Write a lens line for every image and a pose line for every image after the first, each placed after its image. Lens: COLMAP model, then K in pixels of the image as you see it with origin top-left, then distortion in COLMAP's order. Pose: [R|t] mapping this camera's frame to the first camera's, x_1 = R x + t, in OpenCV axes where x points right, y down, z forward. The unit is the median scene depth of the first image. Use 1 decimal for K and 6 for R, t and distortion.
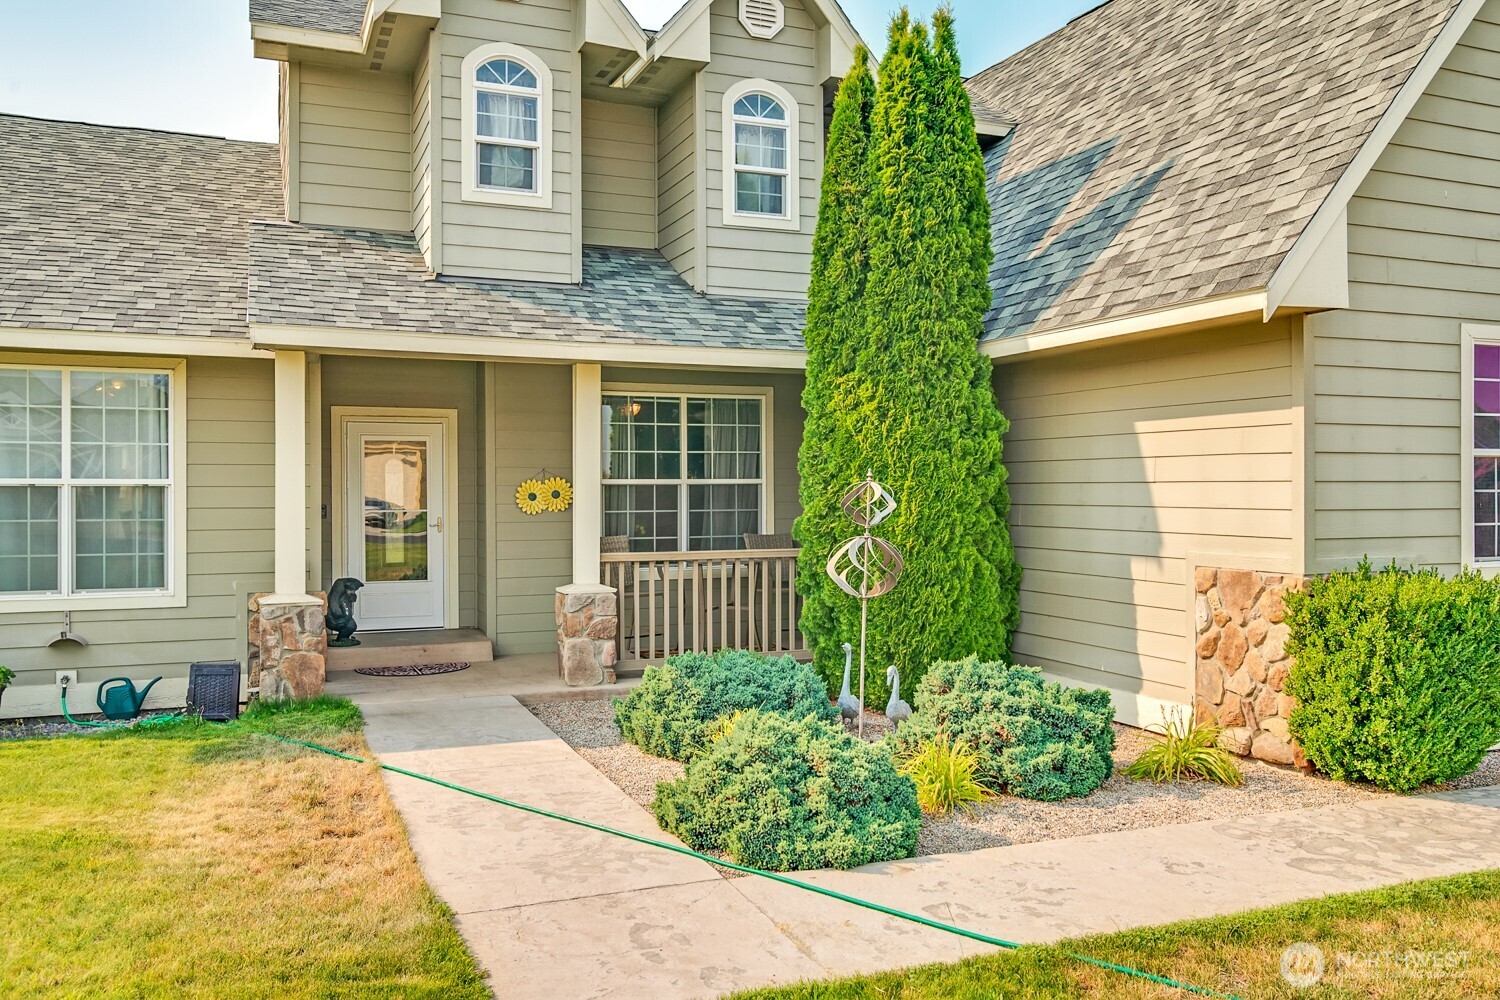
lens RADIAL K [[1065.9, 0, 750.0], [0, 1065.9, 500.0], [0, 0, 1]] dist [-0.003361, 0.002989]
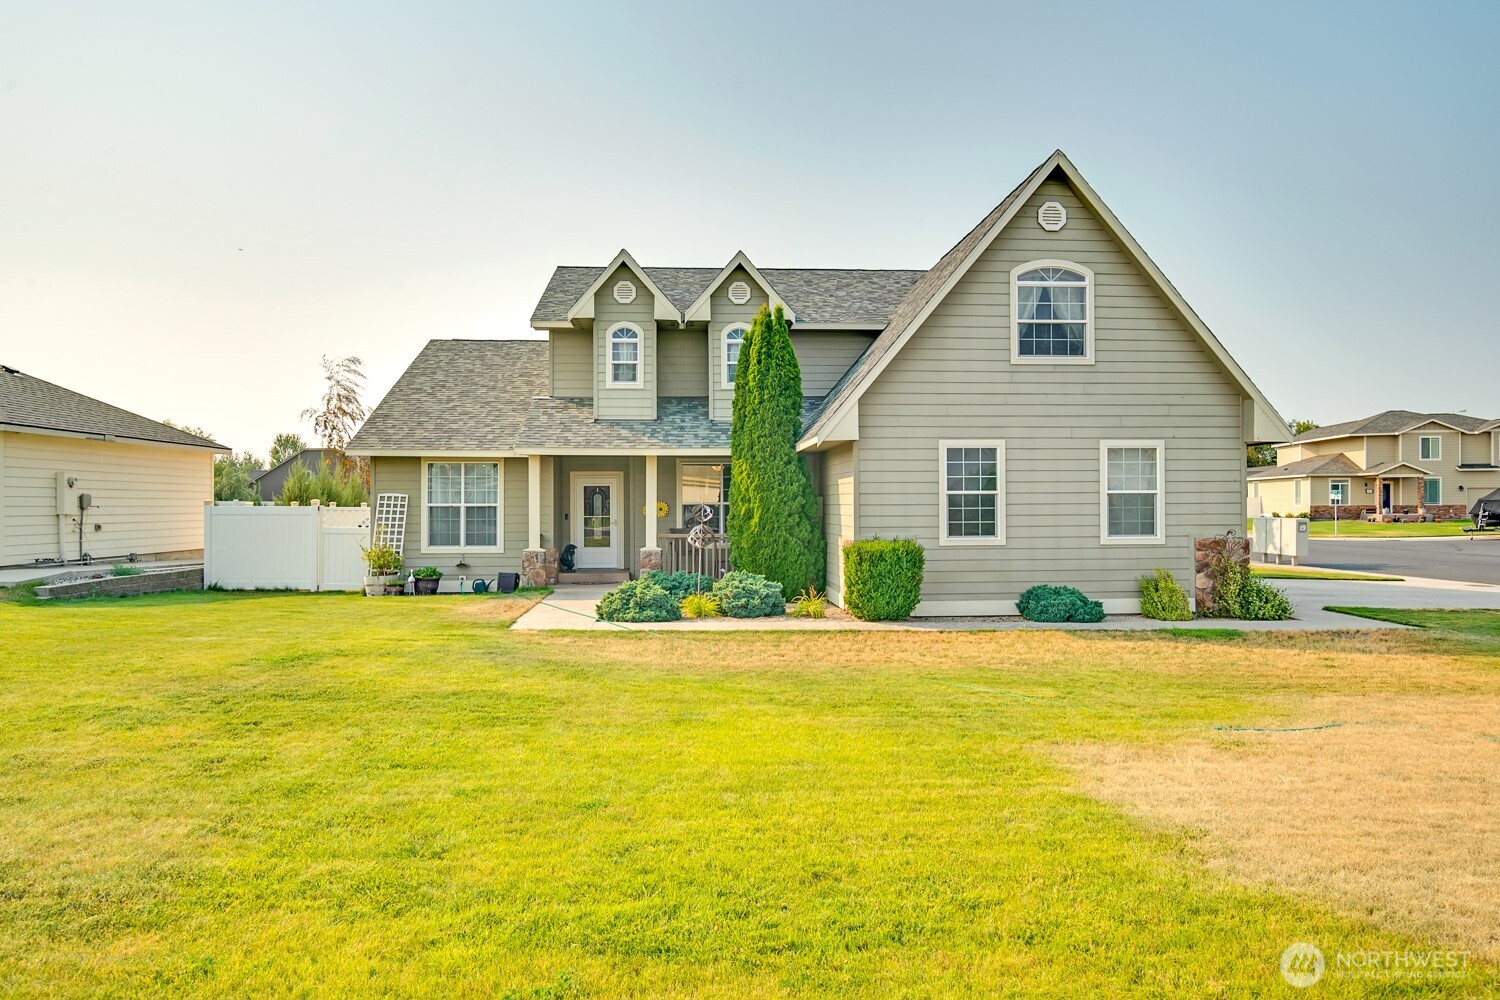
lens RADIAL K [[749.6, 0, 746.1], [0, 749.6, 496.1], [0, 0, 1]] dist [-0.001990, -0.000272]
pose [[0.959399, -0.004307, -0.282019, 0.541216], [-0.001589, 0.999785, -0.020673, -0.000542], [0.282047, 0.020281, 0.959186, -0.571293]]
